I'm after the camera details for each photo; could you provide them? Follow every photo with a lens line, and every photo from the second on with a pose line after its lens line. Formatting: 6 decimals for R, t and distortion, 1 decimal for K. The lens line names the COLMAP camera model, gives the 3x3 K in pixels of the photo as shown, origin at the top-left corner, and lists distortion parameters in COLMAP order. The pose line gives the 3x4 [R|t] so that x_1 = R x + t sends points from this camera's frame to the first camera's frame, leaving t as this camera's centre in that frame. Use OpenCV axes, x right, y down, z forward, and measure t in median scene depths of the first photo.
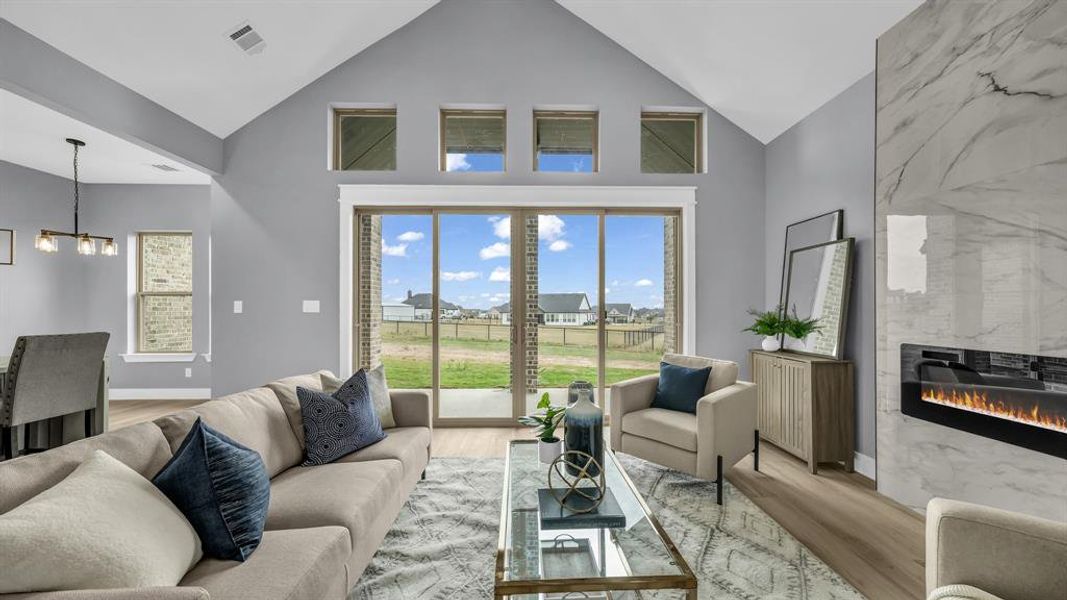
lens RADIAL K [[371.8, 0, 530.7], [0, 371.8, 308.5], [0, 0, 1]] dist [-0.007858, 0.003050]
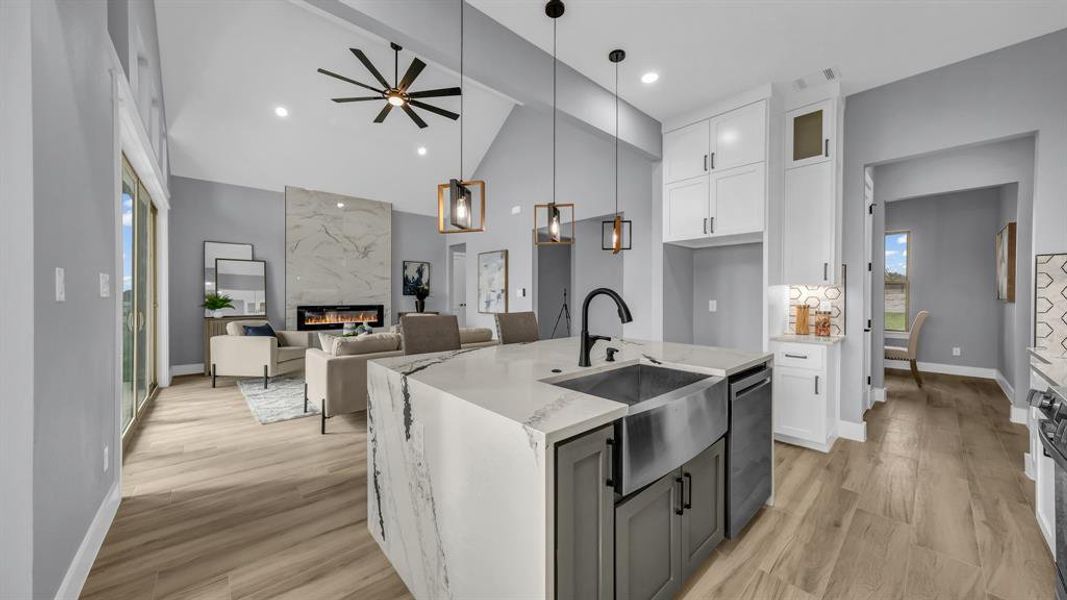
lens RADIAL K [[371.8, 0, 544.0], [0, 371.8, 296.2], [0, 0, 1]] dist [-0.007858, 0.003050]
pose [[-0.674615, -0.003210, 0.738163, -1.333390], [-0.006140, 0.999980, -0.001262, 0.008106], [-0.738144, -0.005384, -0.674622, 0.883123]]
